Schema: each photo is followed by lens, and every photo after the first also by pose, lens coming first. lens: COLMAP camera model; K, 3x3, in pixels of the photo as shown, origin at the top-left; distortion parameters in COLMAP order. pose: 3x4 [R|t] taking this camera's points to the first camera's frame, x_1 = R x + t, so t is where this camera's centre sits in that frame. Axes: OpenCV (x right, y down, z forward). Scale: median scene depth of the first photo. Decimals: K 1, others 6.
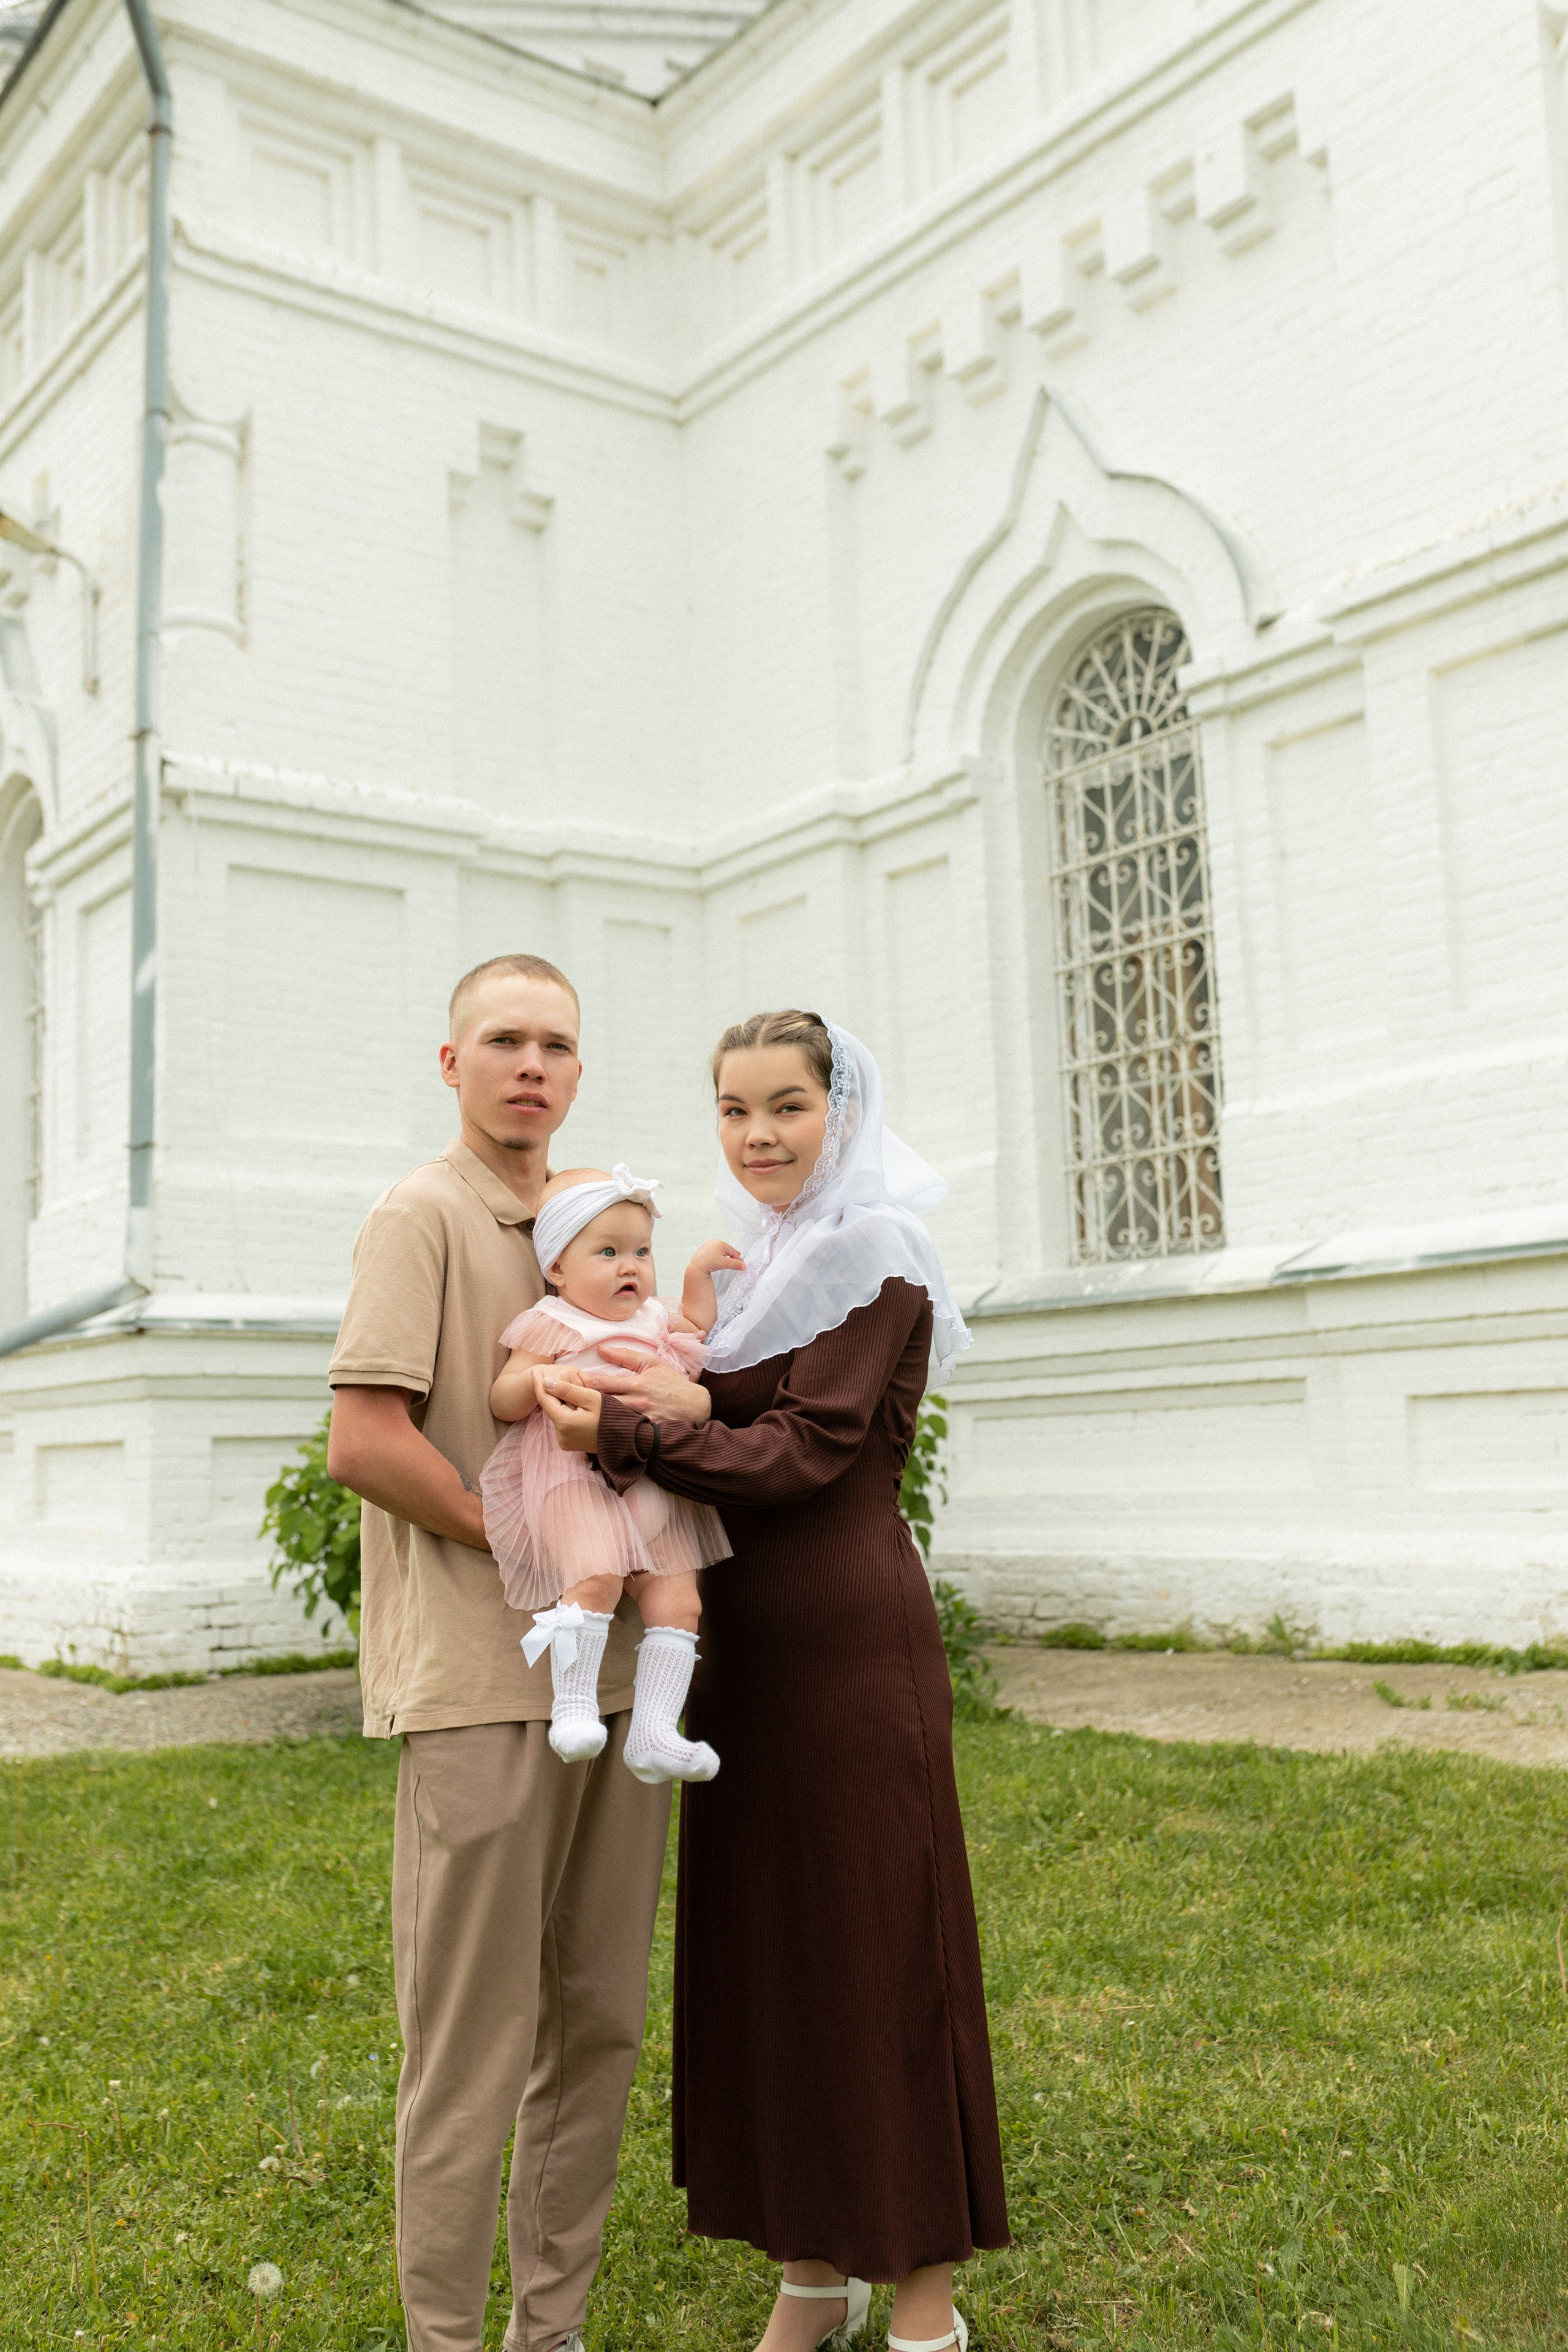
lens RADIAL K [[2228.5, 0, 784.0], [0, 2228.5, 1176.0], [0, 0, 1]] dist [0.000361, 0.000516]
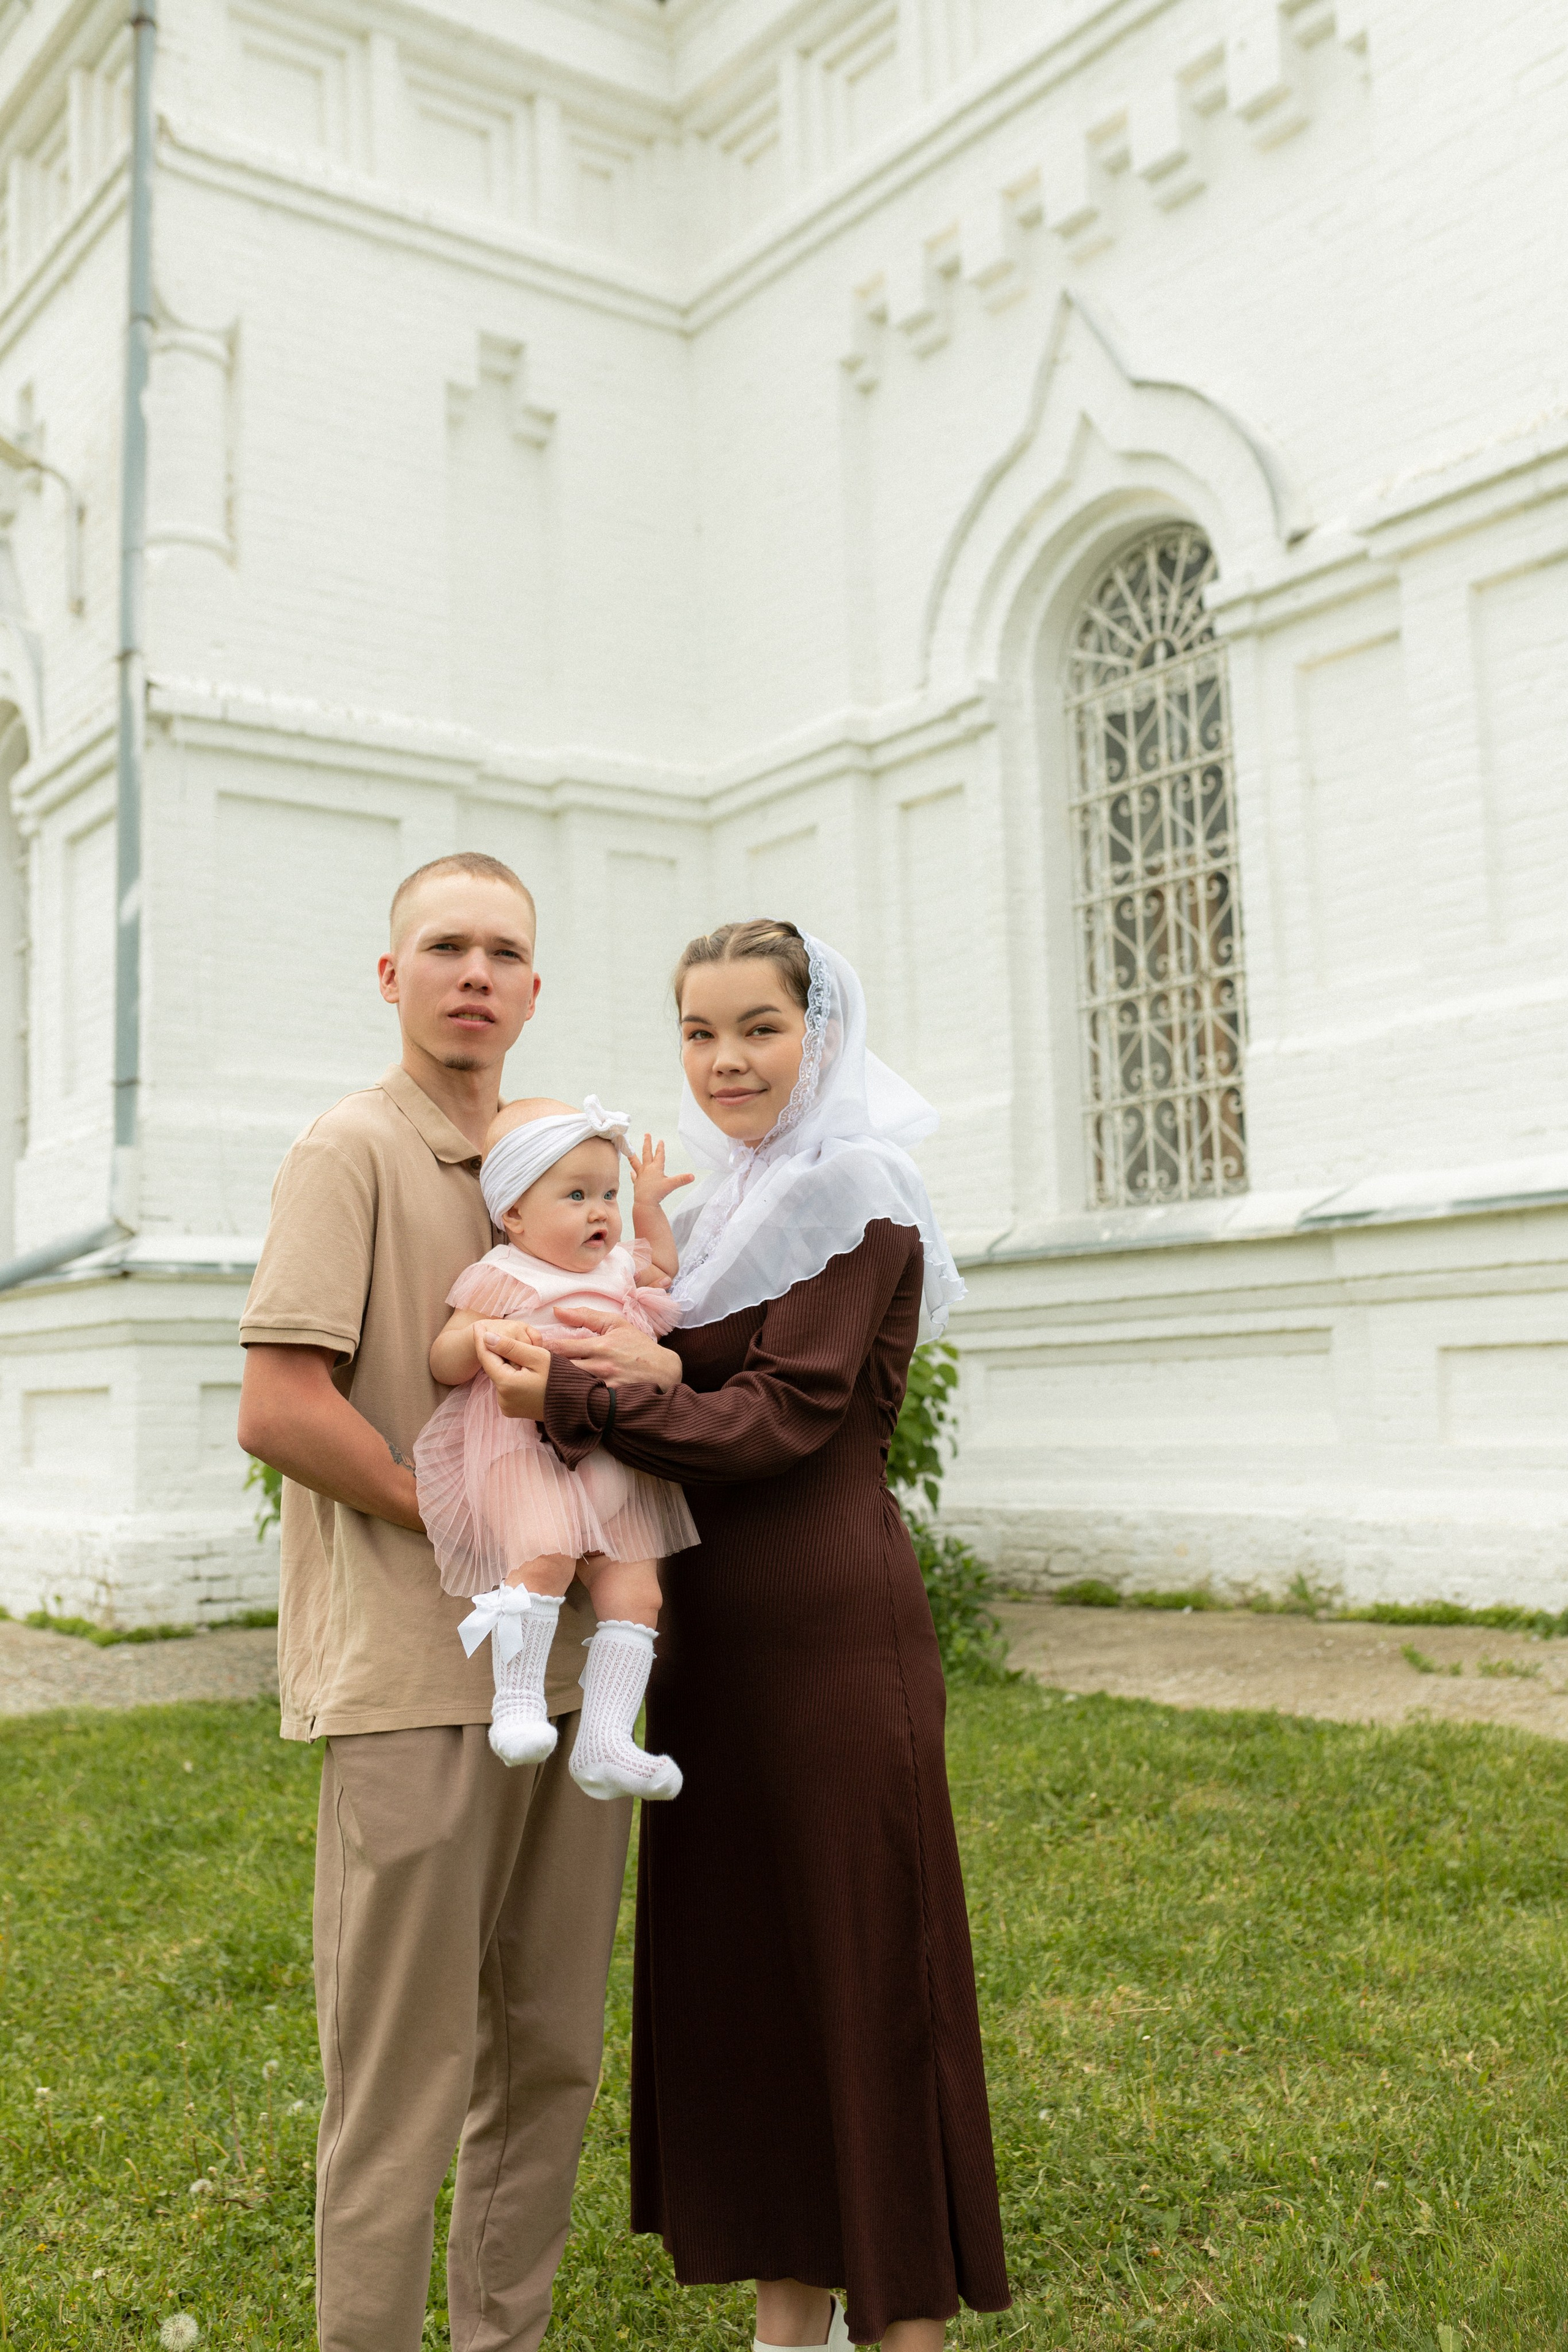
lens RADIAL K [[2228.5, 0, 784.0], [0, 2228.5, 1176.0], [0, 0, 1]] dist [0.000361, 0.000516]
pose [[0.999960, 0.003574, -0.008232, 0.005076], [-0.003366, 0.999679, 0.025124, 0.001656], [0.008319, -0.025095, 0.999650, 0.035306]]
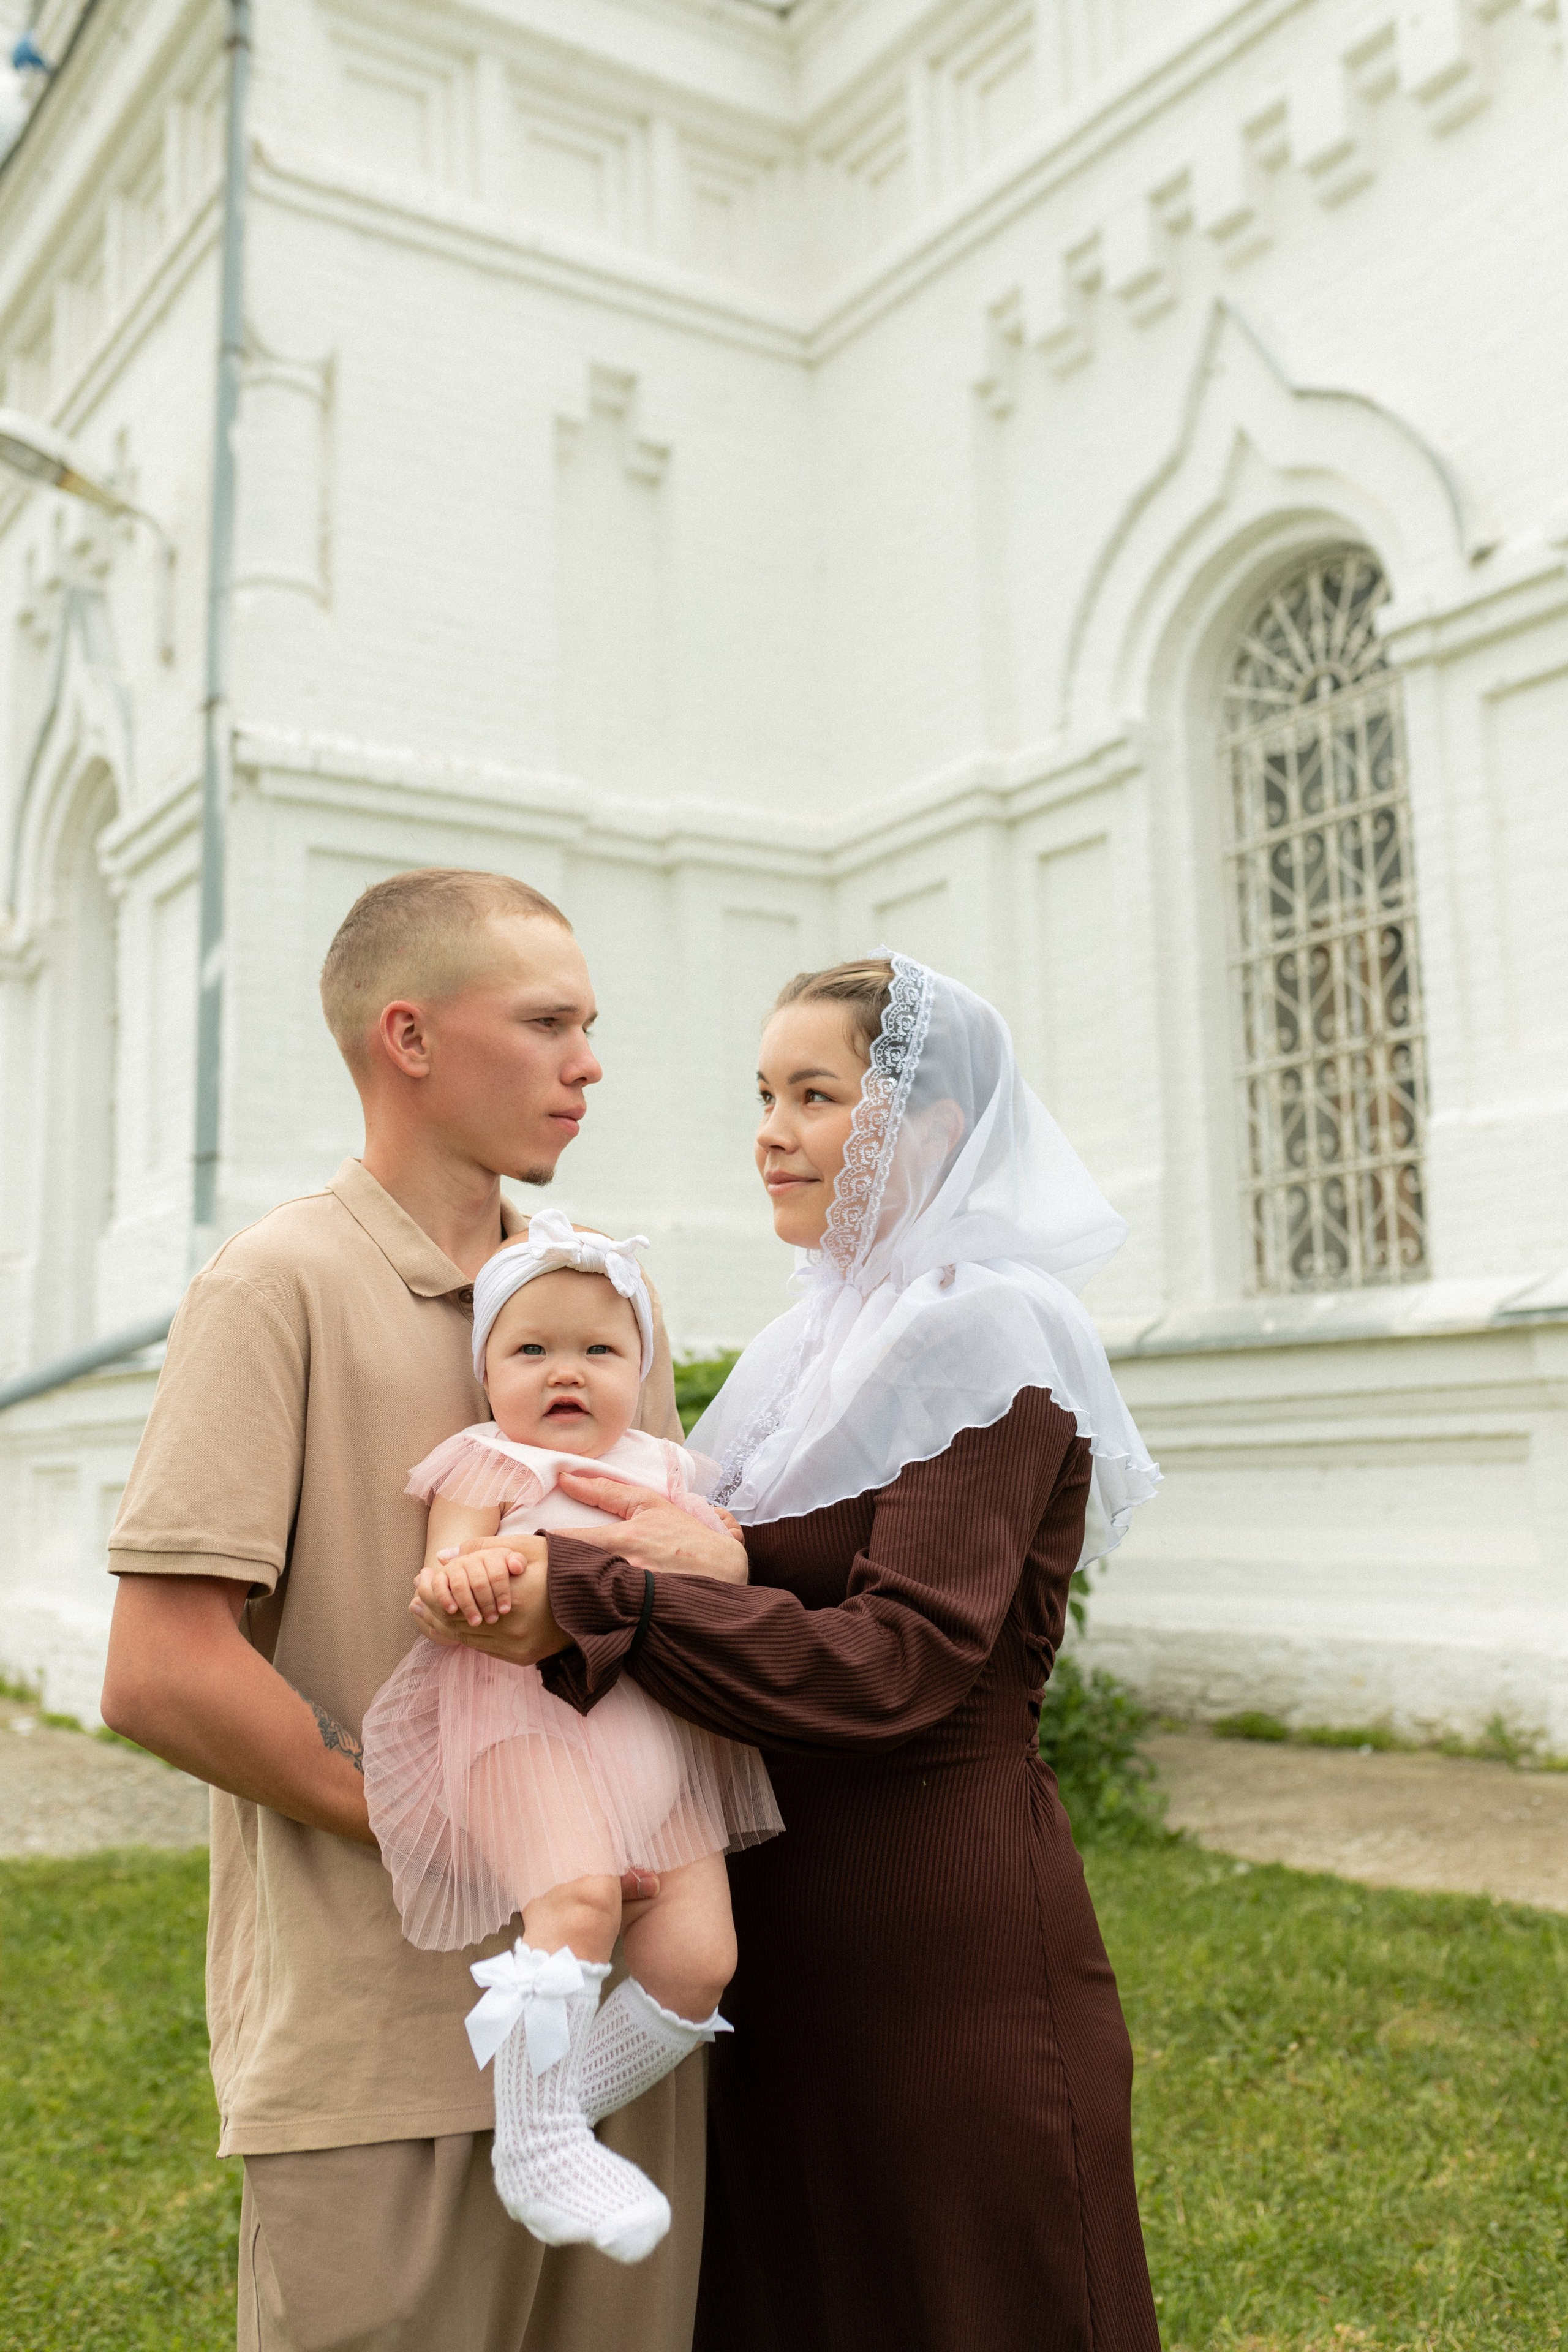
lens RADIAL K [[2228.5, 0, 784.0], [0, 2228.5, 1176.0], [0, 0, 1]] dist [0.000361, 0.000516]
pose [[0.997760, 0.003534, -0.066809, 0.005395], [-0.003881, 0.999980, -0.005061, -0.002445], [0.066790, 0.005309, 0.997753, 0.116609]]
